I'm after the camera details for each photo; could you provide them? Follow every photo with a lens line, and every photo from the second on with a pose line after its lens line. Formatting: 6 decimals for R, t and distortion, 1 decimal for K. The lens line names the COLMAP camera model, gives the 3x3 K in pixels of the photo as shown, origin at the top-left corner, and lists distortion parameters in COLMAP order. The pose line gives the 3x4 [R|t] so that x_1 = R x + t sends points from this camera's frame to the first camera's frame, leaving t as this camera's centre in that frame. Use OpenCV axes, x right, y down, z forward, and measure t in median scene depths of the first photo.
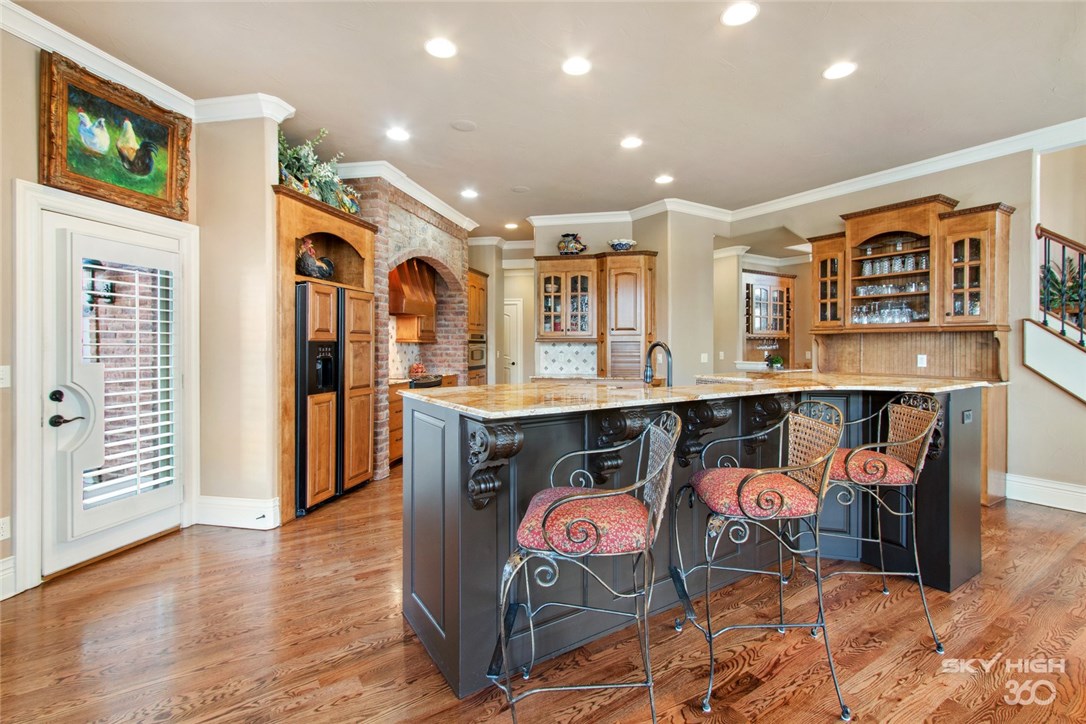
lens RADIAL K [[495.7, 0, 547.0], [0, 495.7, 346.4], [0, 0, 1]] dist [-0.001306, -0.000027]
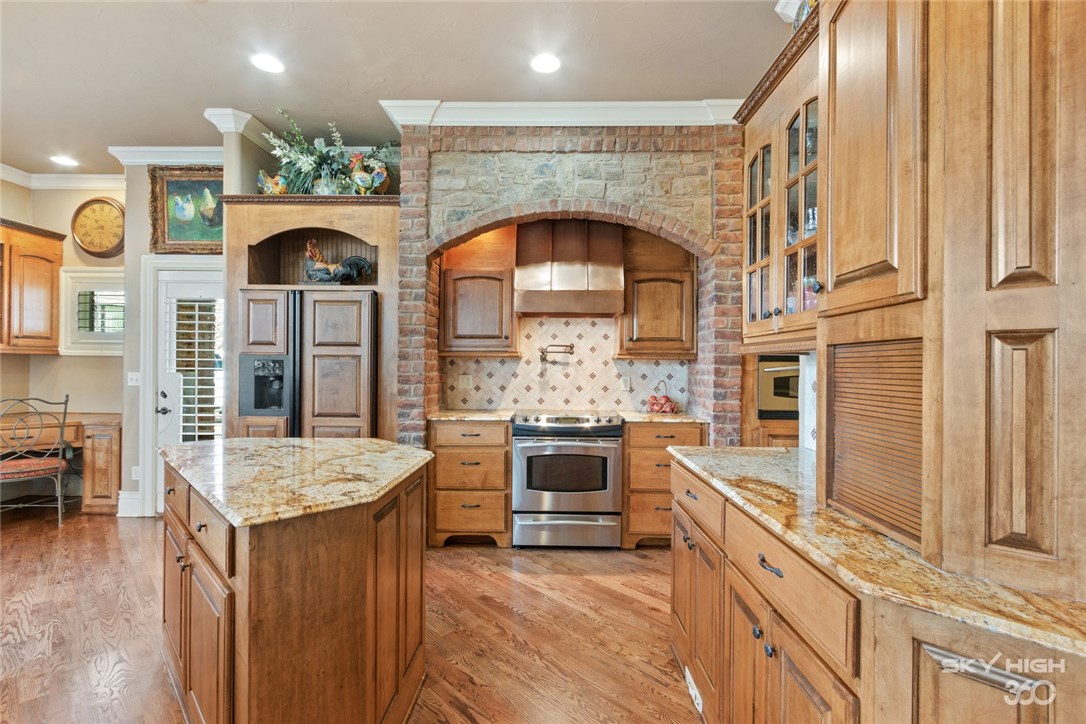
lens RADIAL K [[497.2, 0, 543.0], [0, 497.2, 362.0], [0, 0, 1]] dist [0.001642, -0.000020]
pose [[0.190256, -0.001360, -0.981734, 0.436646], [-0.012212, 0.999918, -0.003752, -0.002068], [0.981659, 0.012702, 0.190224, 1.155906]]
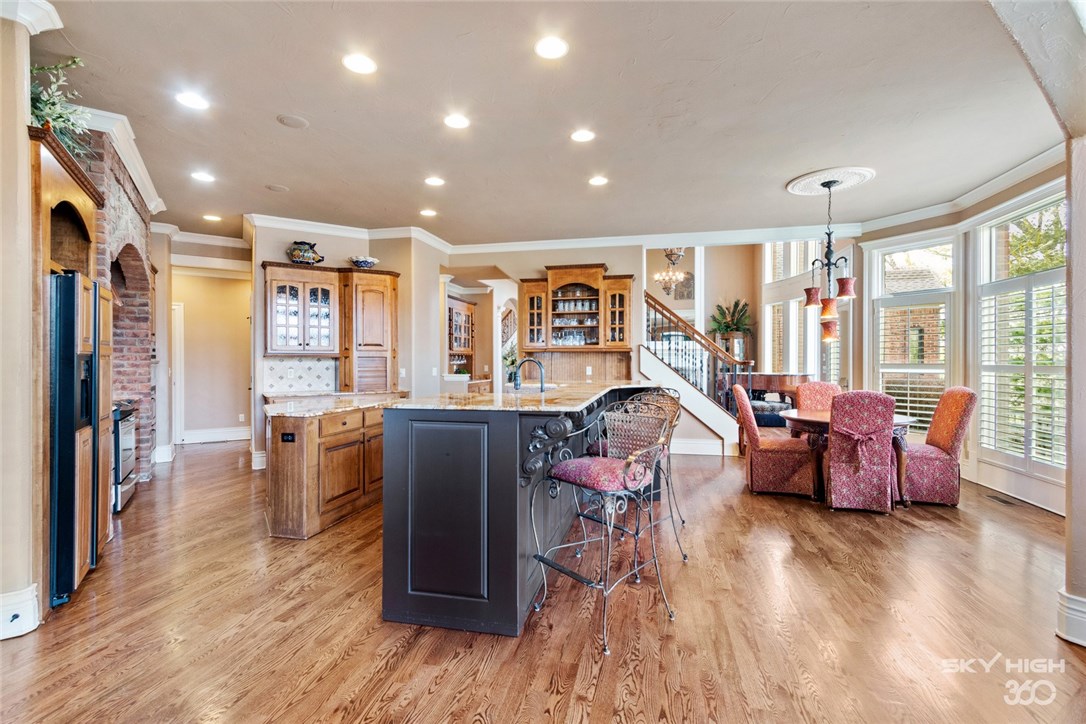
lens RADIAL K [[497.2, 0, 543.0], [0, 497.2, 362.0], [0, 0, 1]] dist [0.001642, -0.000020]
pose [[0.714668, -0.003138, 0.699457, -0.375340], [0.002668, 0.999995, 0.001761, 0.000095], [-0.699459, 0.000607, 0.714673, 0.013456]]
